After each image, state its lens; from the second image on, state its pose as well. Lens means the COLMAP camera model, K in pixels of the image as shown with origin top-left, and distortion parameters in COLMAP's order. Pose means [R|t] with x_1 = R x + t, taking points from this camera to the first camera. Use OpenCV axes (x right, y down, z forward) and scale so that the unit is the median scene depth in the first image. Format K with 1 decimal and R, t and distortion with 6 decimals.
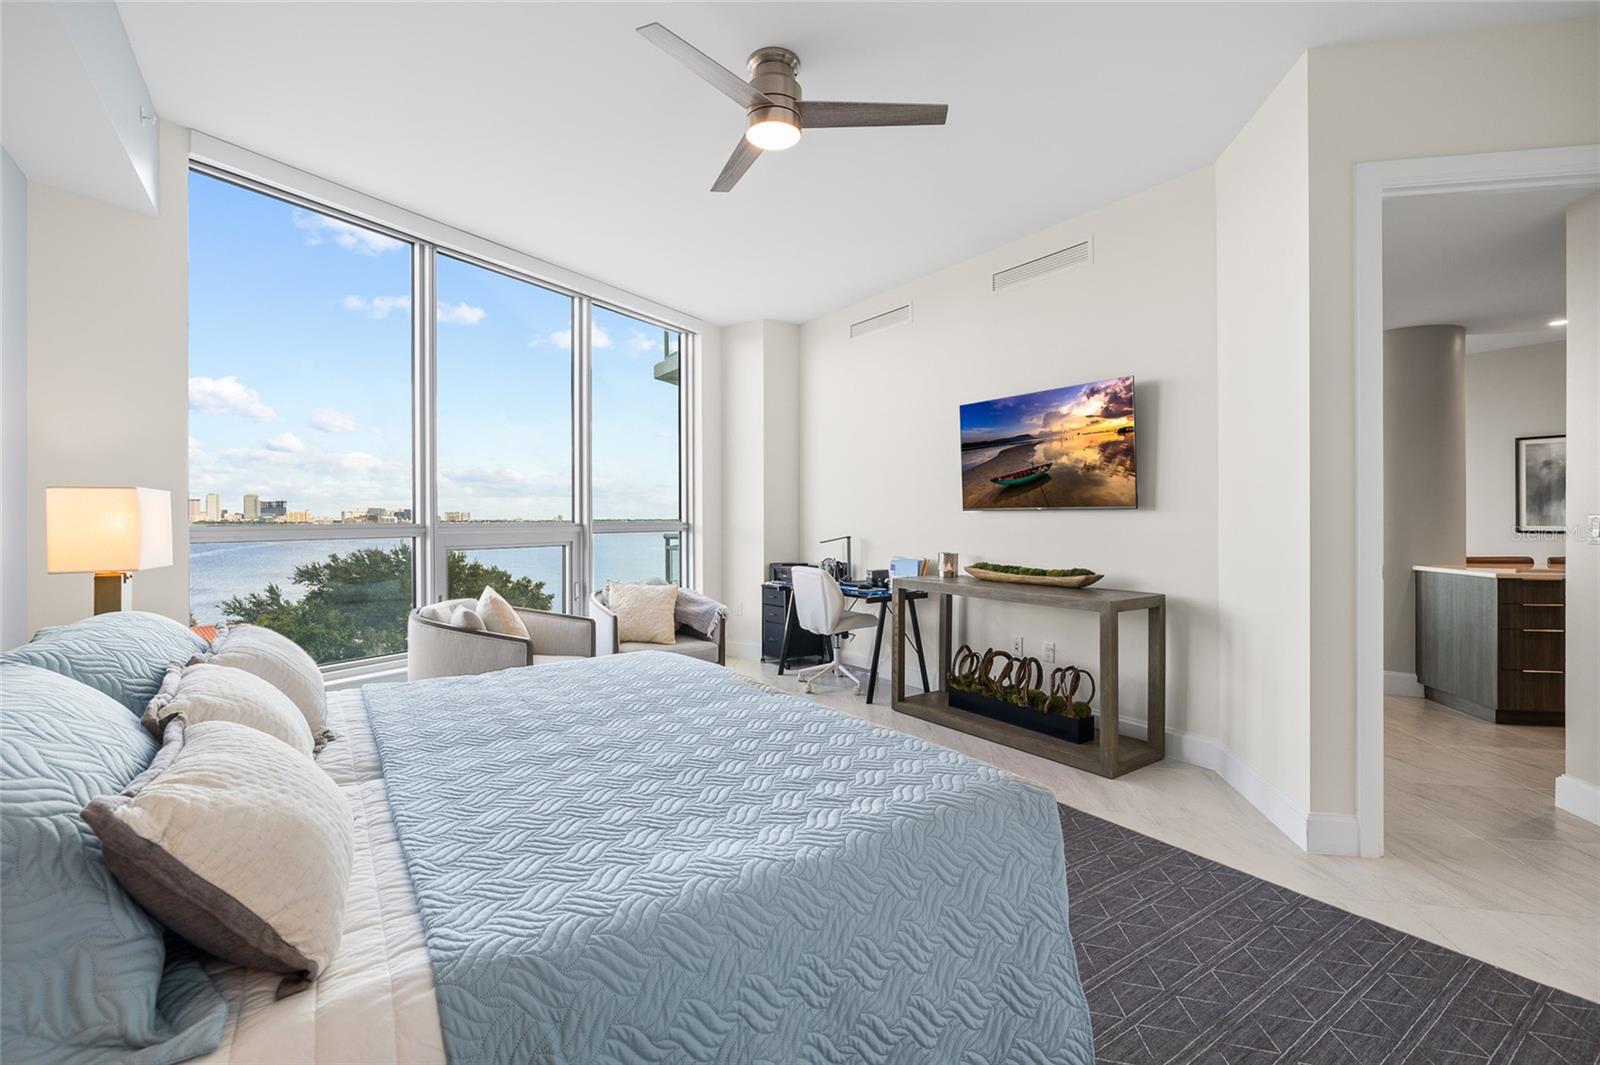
lens RADIAL K [[700.1, 0, 777.7], [0, 700.1, 526.8], [0, 0, 1]] dist [0.077118, 0.000007]
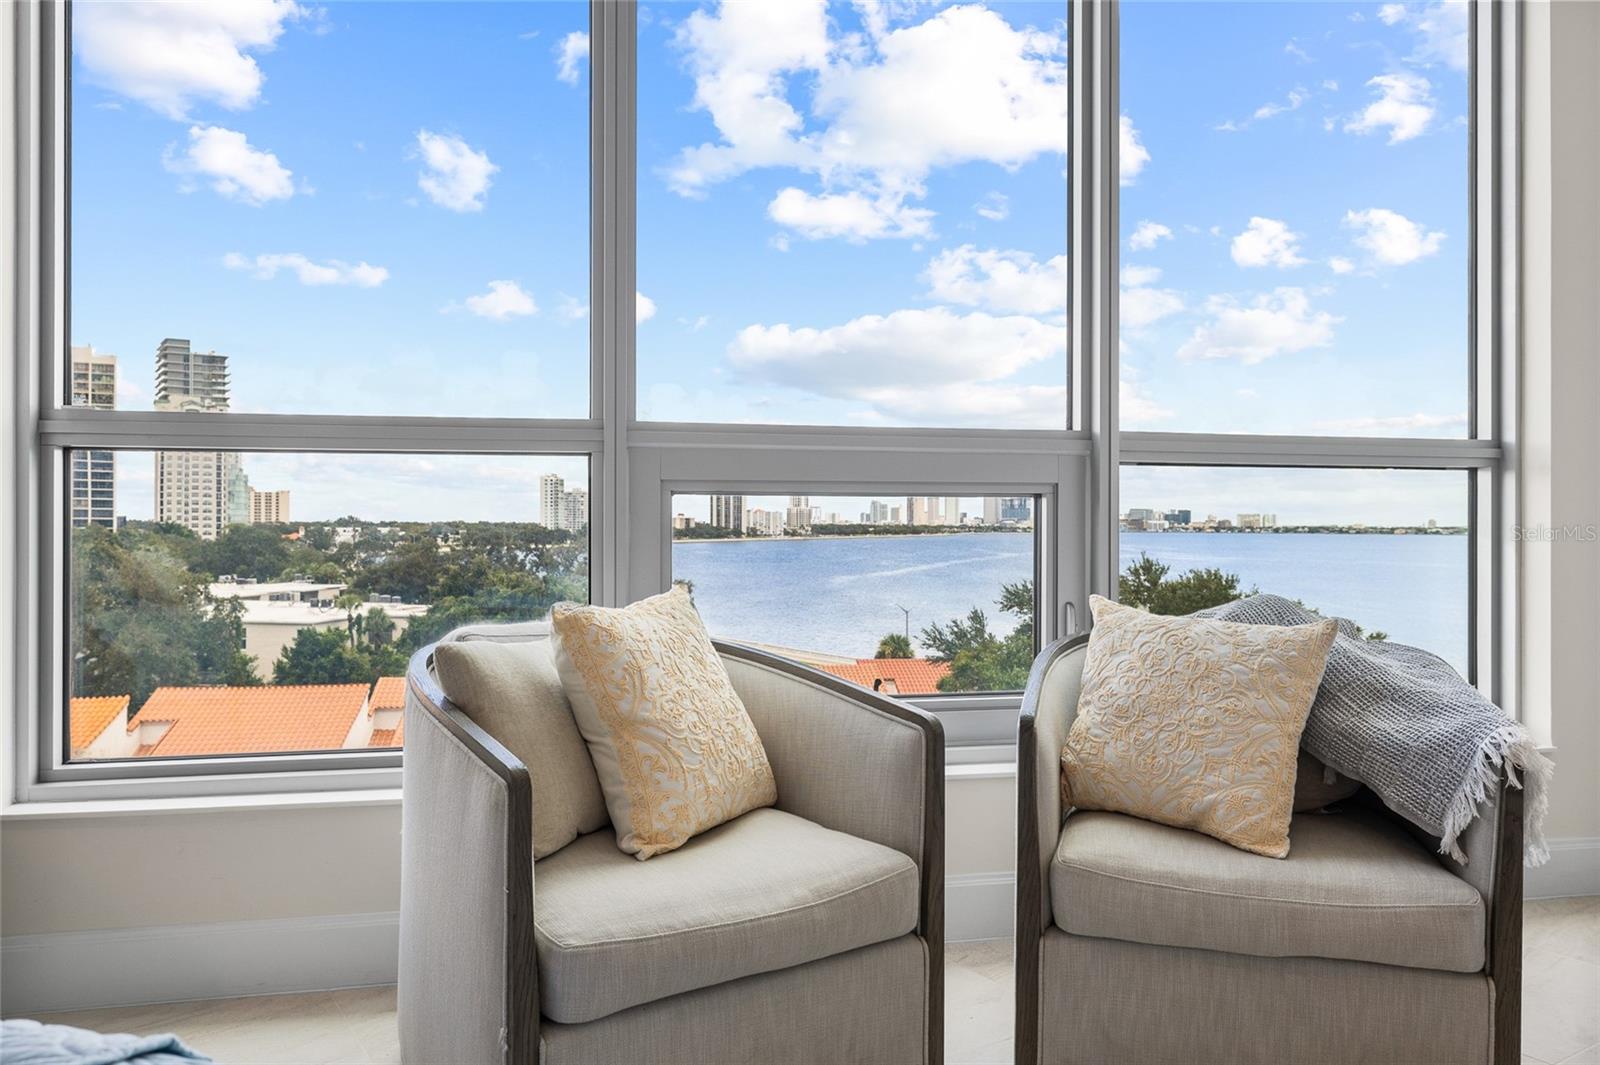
lens RADIAL K [[1171.5, 0, 800.0], [0, 1171.5, 532.5], [0, 0, 1]] dist [-0.006225, 0.001591]
pose [[0.705239, 0.006607, -0.708939, 0.026900], [-0.009512, 0.999955, -0.000143, 0.050809], [0.708906, 0.006844, 0.705270, 0.565962]]
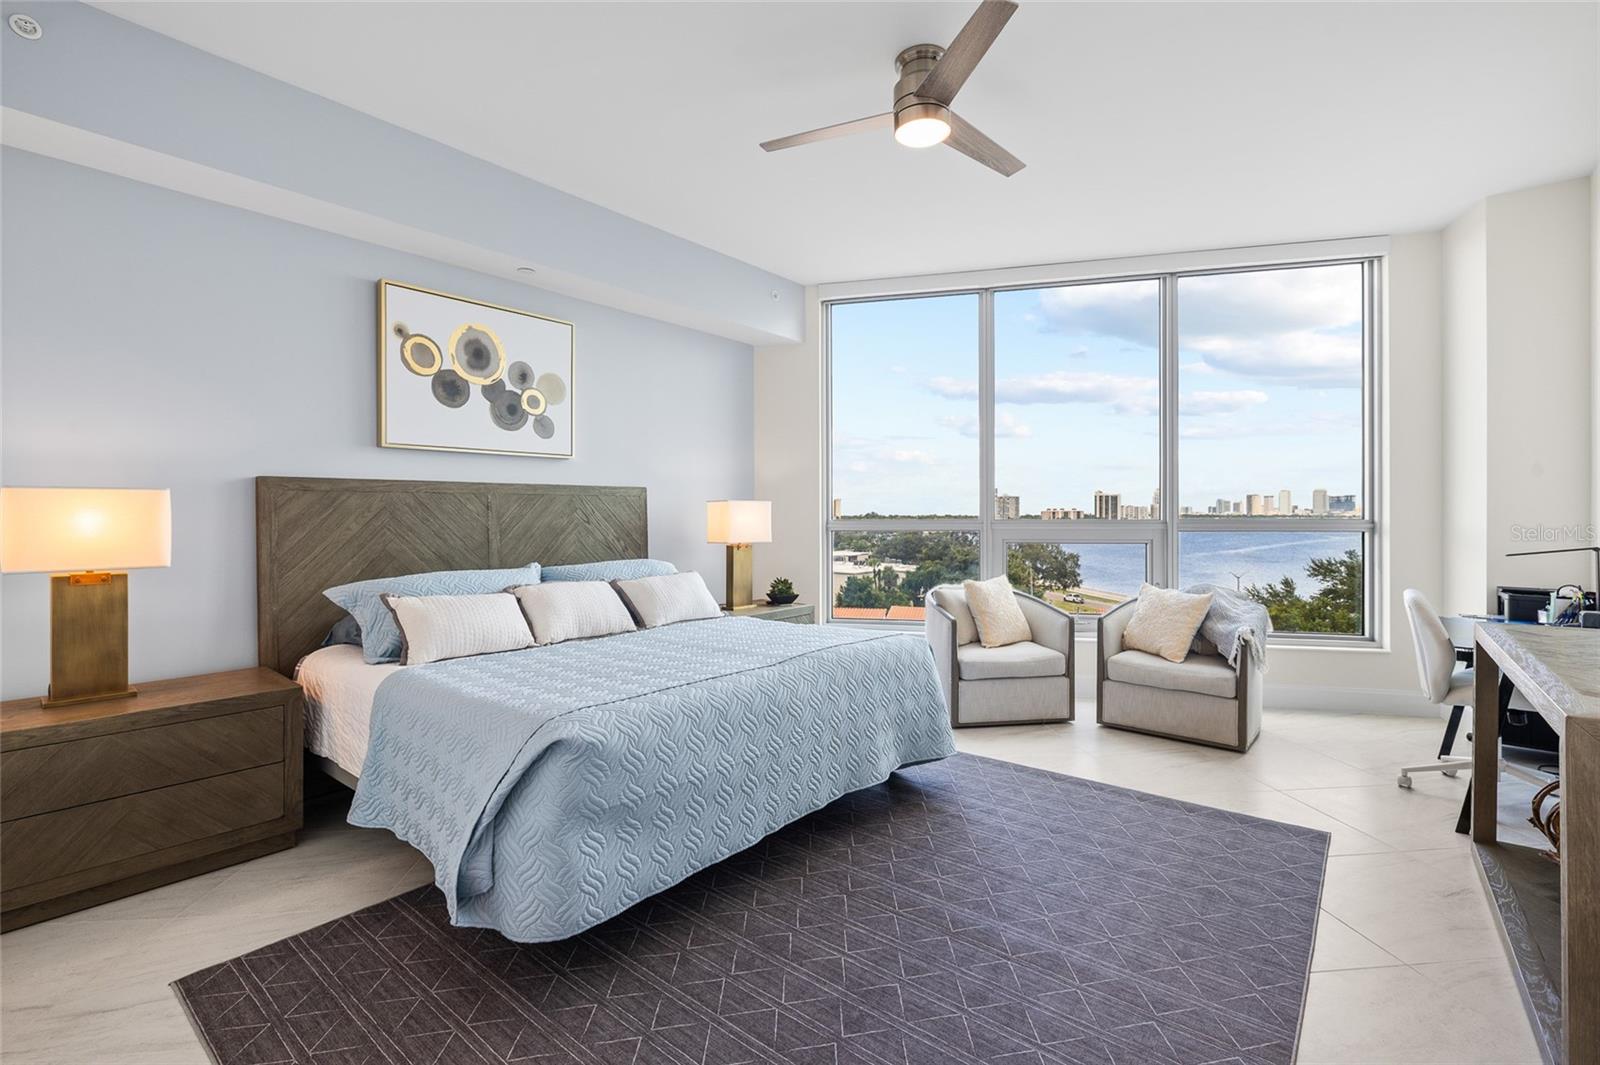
lens RADIAL K [[716.3, 0, 801.8], [0, 716.3, 518.8], [0, 0, 1]] dist [-0.009881, 0.000332]
pose [[0.312003, 0.001486, -0.950080, 0.514056], [-0.005362, 0.999986, -0.000197, -0.003919], [0.950066, 0.005156, 0.312007, 0.290640]]
